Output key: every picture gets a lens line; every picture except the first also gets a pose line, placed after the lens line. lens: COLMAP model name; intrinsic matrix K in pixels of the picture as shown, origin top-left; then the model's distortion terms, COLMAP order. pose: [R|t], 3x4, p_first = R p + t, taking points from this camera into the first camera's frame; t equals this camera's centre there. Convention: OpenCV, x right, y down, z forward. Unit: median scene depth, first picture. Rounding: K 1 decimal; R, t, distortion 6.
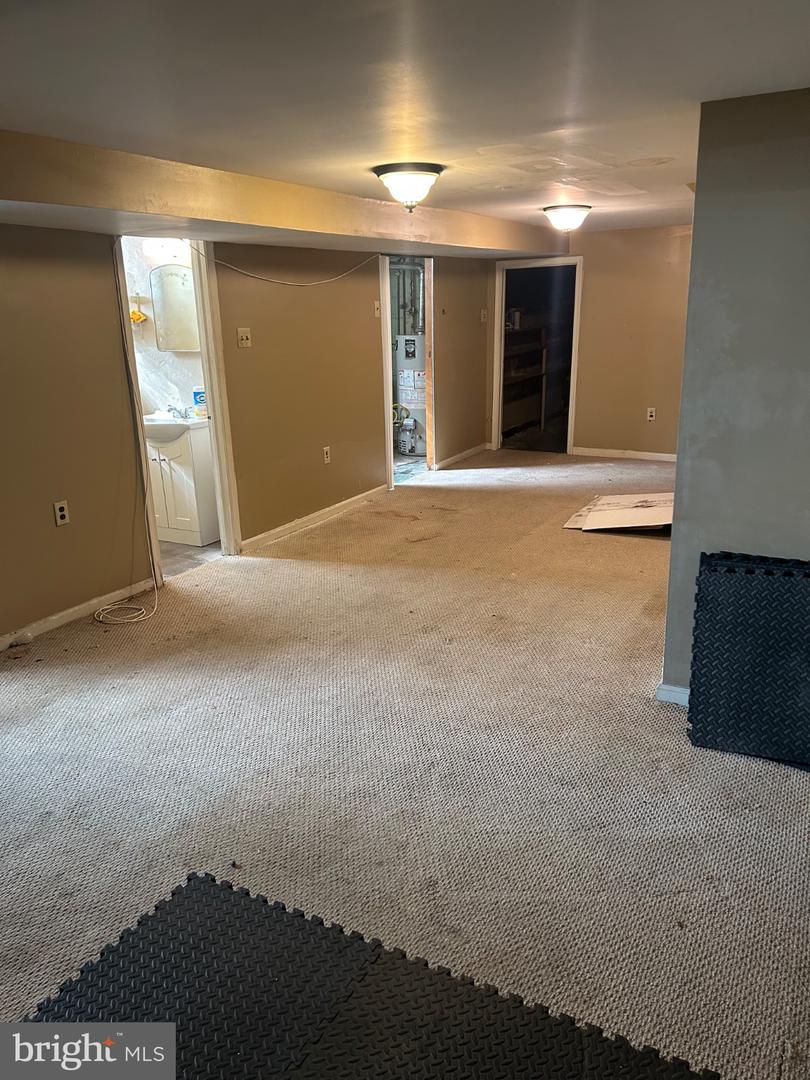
lens RADIAL K [[800.7, 0, 405.0], [0, 800.7, 540.0], [0, 0, 1]] dist [0.005597, 0.001812]
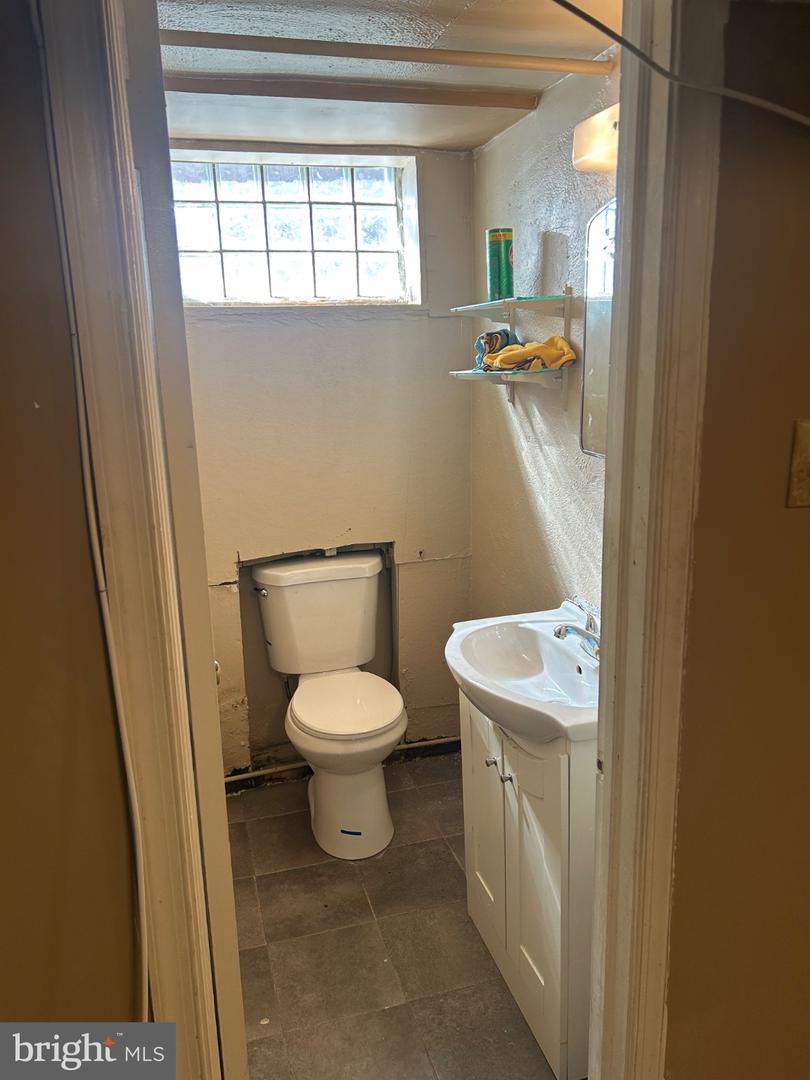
lens RADIAL K [[800.7, 0, 405.0], [0, 800.7, 540.0], [0, 0, 1]] dist [0.005597, 0.001812]
pose [[0.717001, 0.169408, -0.676173, -0.127732], [-0.186578, 0.981267, 0.048002, -0.213933], [0.671638, 0.091742, 0.735177, 0.743606]]
